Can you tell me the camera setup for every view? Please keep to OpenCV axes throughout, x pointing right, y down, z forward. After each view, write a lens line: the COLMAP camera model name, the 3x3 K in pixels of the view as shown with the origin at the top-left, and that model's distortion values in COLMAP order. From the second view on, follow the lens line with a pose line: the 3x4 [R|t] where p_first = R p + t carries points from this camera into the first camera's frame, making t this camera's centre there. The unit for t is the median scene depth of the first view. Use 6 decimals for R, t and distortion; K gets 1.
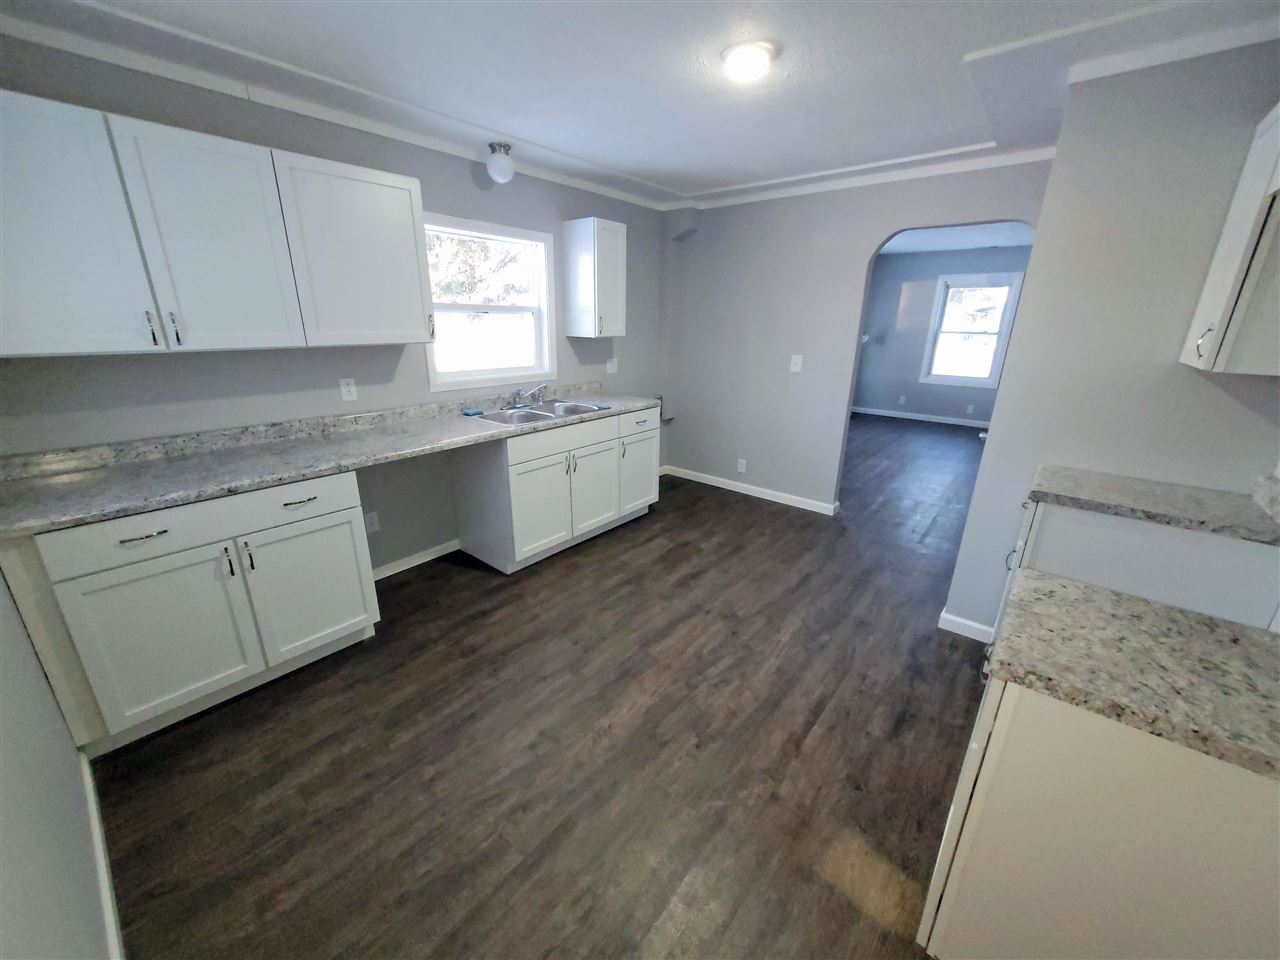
lens RADIAL K [[496.9, 0, 640.0], [0, 496.9, 480.0], [0, 0, 1]] dist [-0.001138, -0.000142]
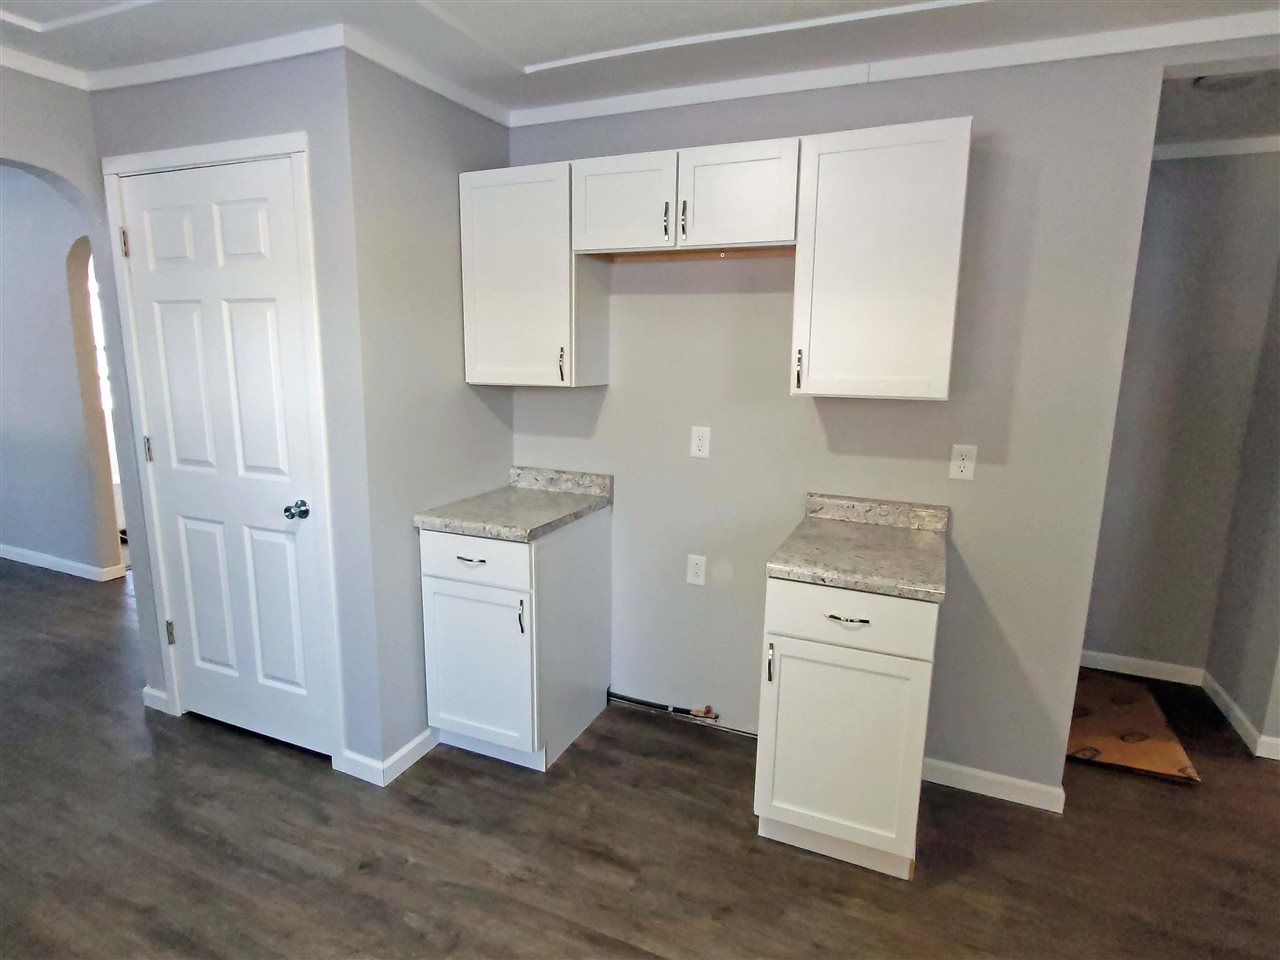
lens RADIAL K [[701.1, 0, 640.0], [0, 701.1, 480.0], [0, 0, 1]] dist [-0.001211, -0.000352]
pose [[-0.282167, -0.207505, 0.936656, -0.370338], [0.274311, 0.918116, 0.286034, -0.324139], [-0.919312, 0.337645, -0.202141, 0.931012]]
